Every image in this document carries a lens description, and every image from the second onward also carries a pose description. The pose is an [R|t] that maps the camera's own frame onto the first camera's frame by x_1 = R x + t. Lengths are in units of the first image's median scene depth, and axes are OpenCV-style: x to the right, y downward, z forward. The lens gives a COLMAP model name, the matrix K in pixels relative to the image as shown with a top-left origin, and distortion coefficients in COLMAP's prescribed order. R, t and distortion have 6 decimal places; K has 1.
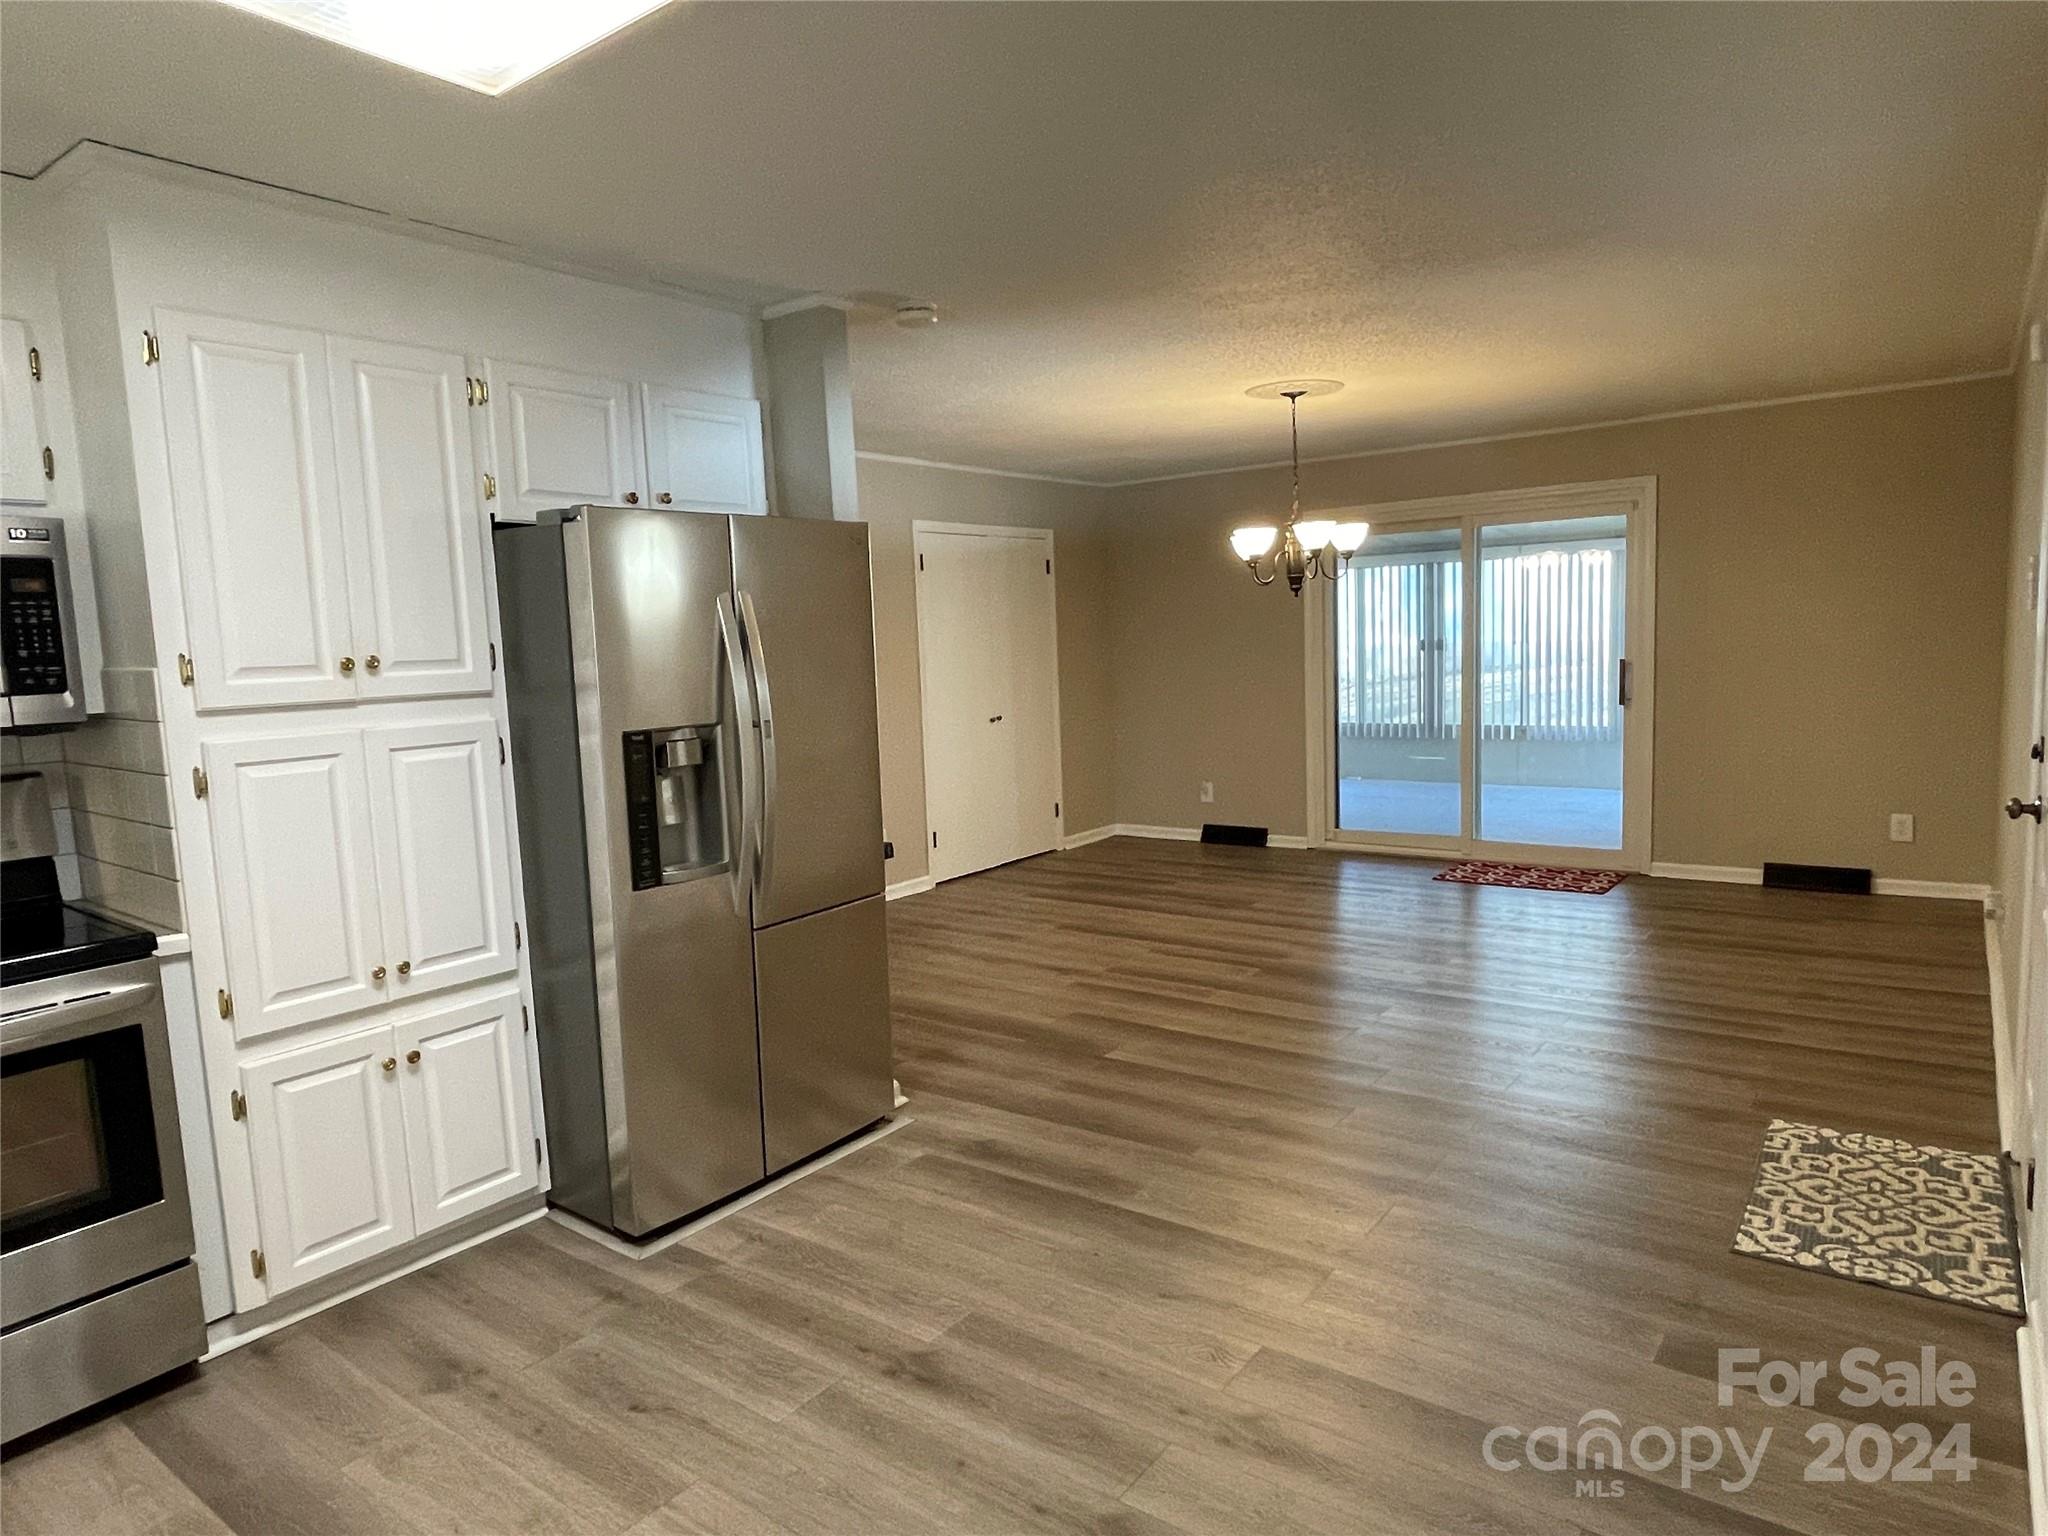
lens RADIAL K [[1231.4, 0, 1027.7], [0, 1231.4, 773.7], [0, 0, 1]] dist [0.001018, -0.006110]
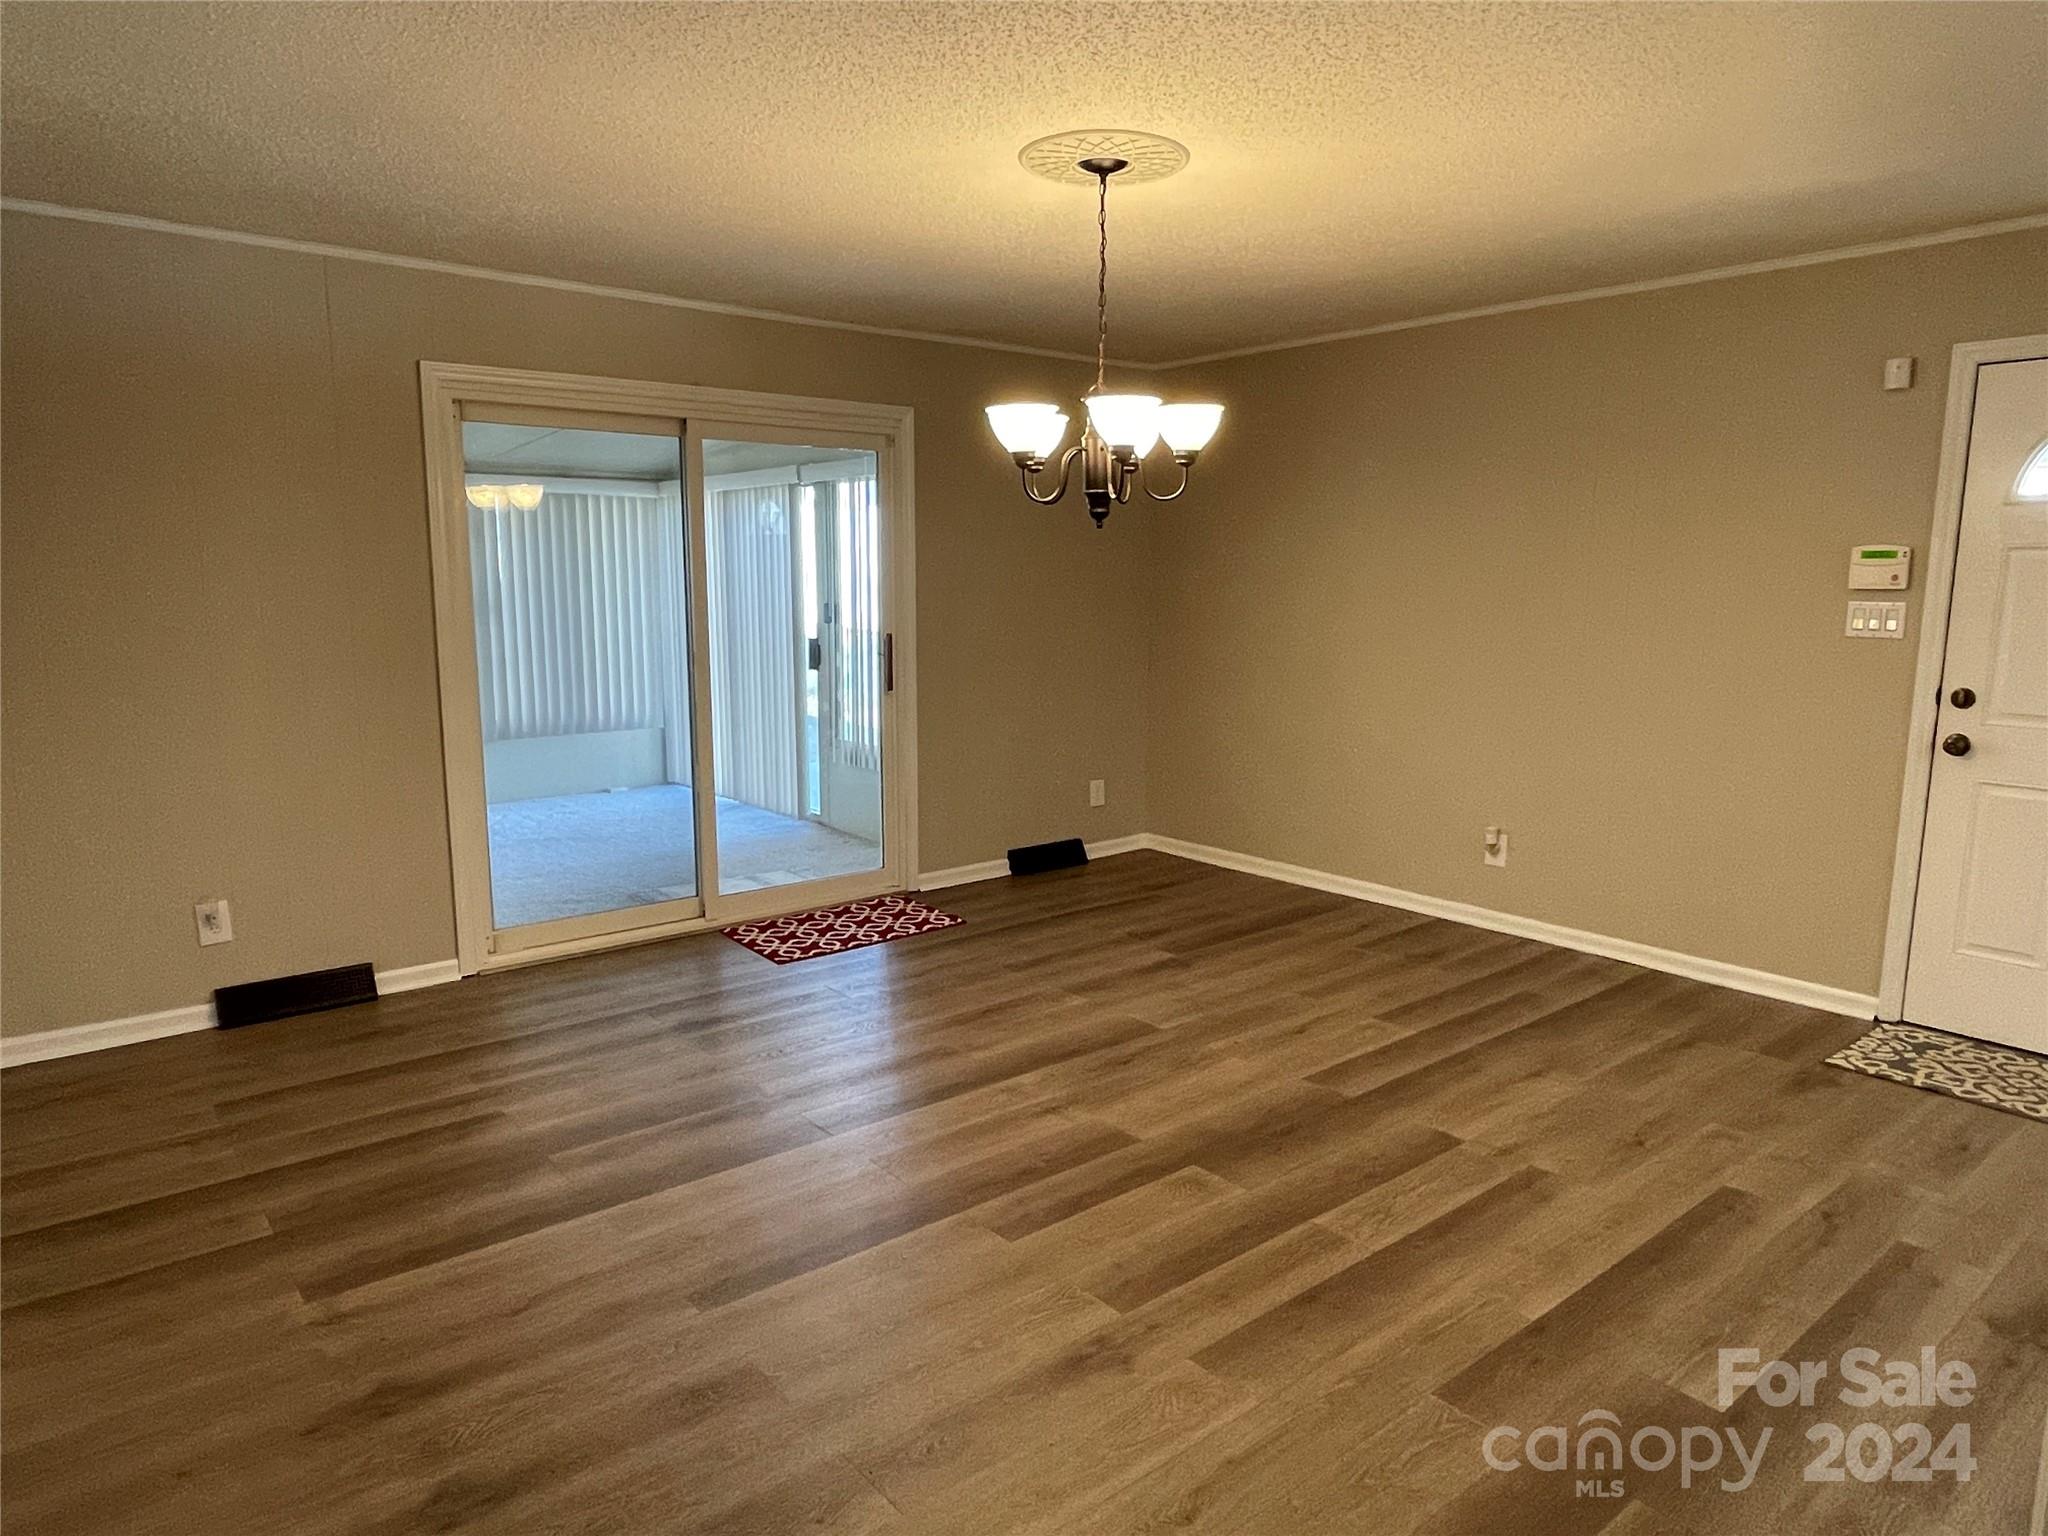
lens RADIAL K [[1275.8, 0, 1034.2], [0, 1275.8, 766.8], [0, 0, 1]] dist [-0.005749, -0.003278]
pose [[0.232371, -0.108874, 0.966514, -0.719892], [0.096919, 0.991361, 0.088372, -0.166077], [-0.967786, 0.073139, 0.240916, 1.667192]]
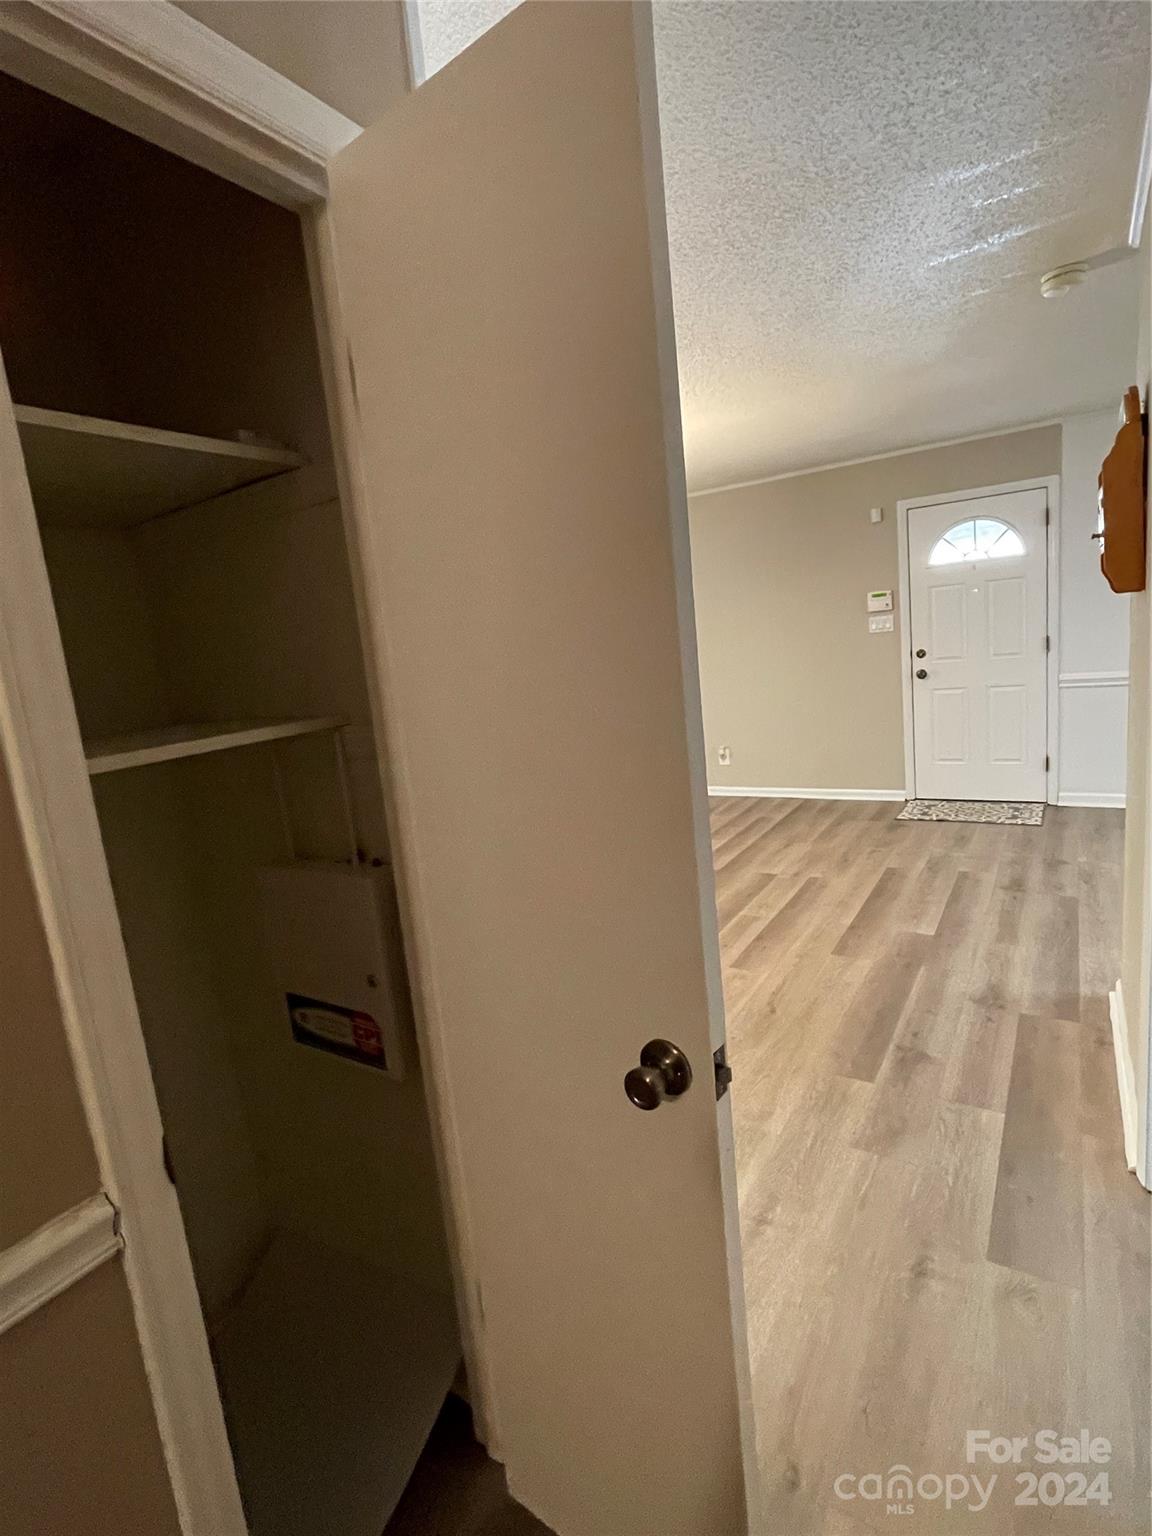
lens RADIAL K [[763.0, 0, 570.5], [0, 763.0, 757.2], [0, 0, 1]] dist [-0.000726, 0.000109]
pose [[-0.066815, -0.106178, 0.992100, -1.001335], [0.215989, 0.969206, 0.118274, -0.183757], [-0.974107, 0.222185, -0.041824, 2.004910]]
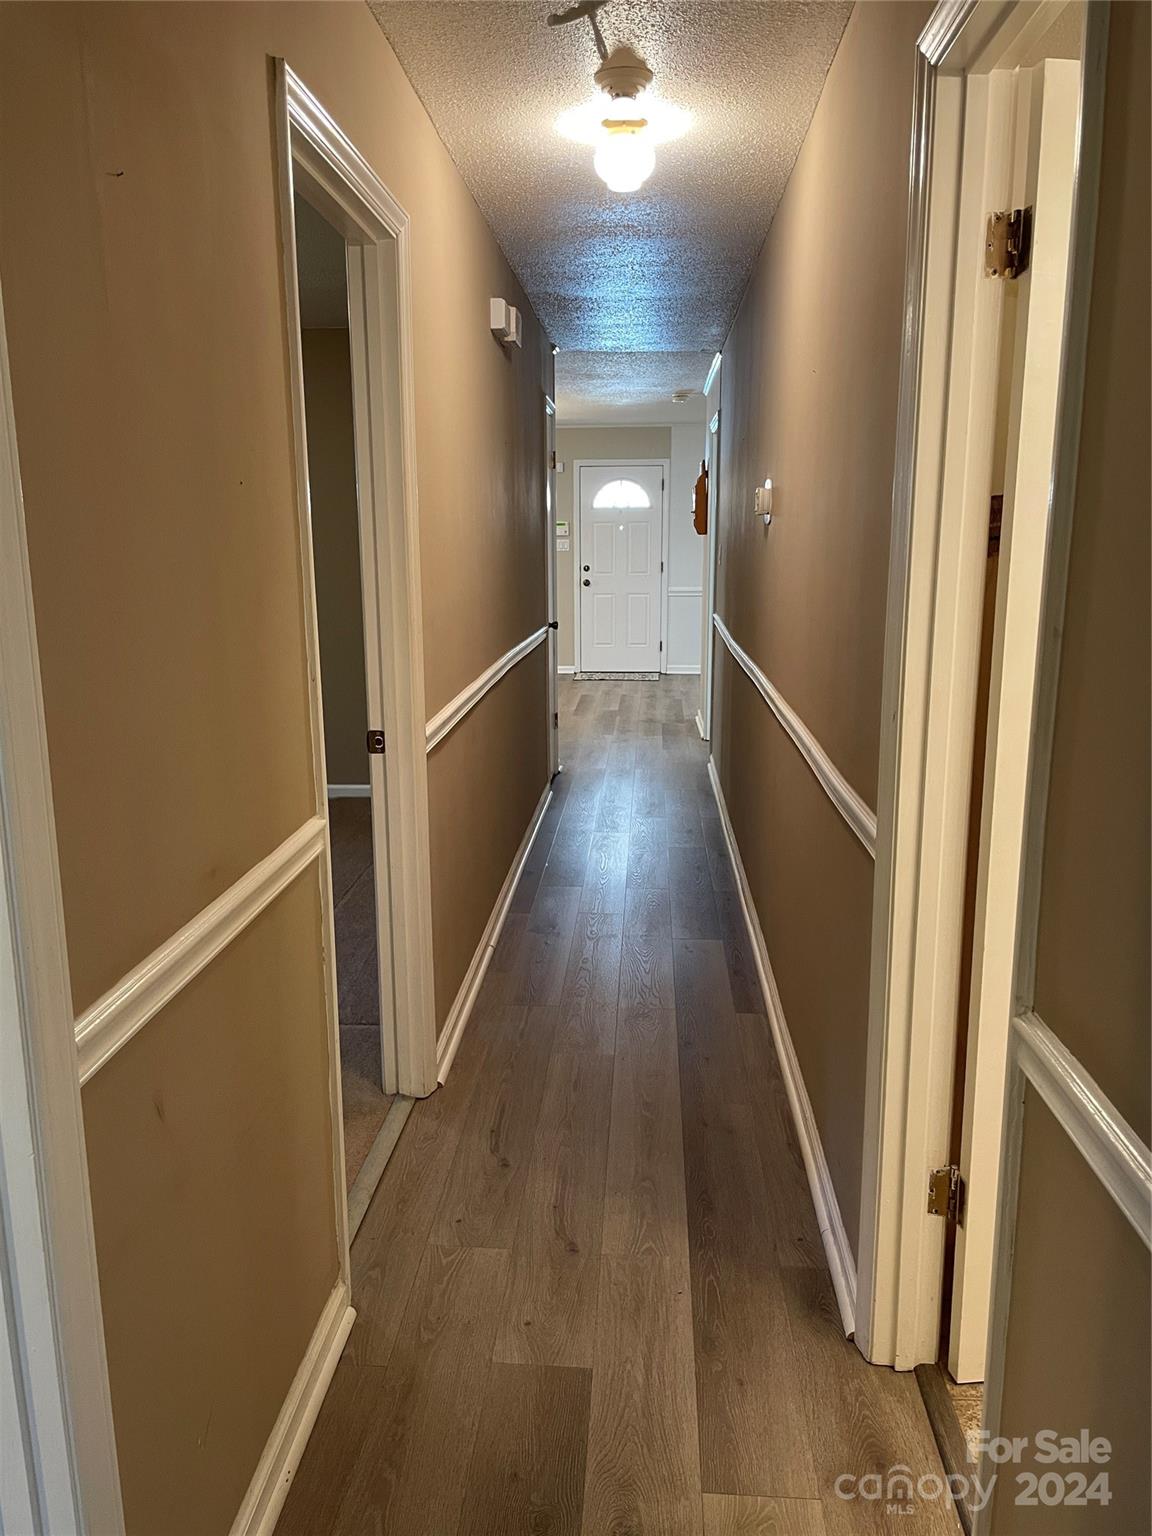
lens RADIAL K [[1148.4, 0, 570.8], [0, 1148.4, 766.9], [0, 0, 1]] dist [0.011928, -0.012732]
pose [[-0.542655, -0.122394, 0.830991, -2.583491], [0.127080, 0.965975, 0.225261, -0.264692], [-0.830287, 0.227841, -0.508637, 3.291666]]
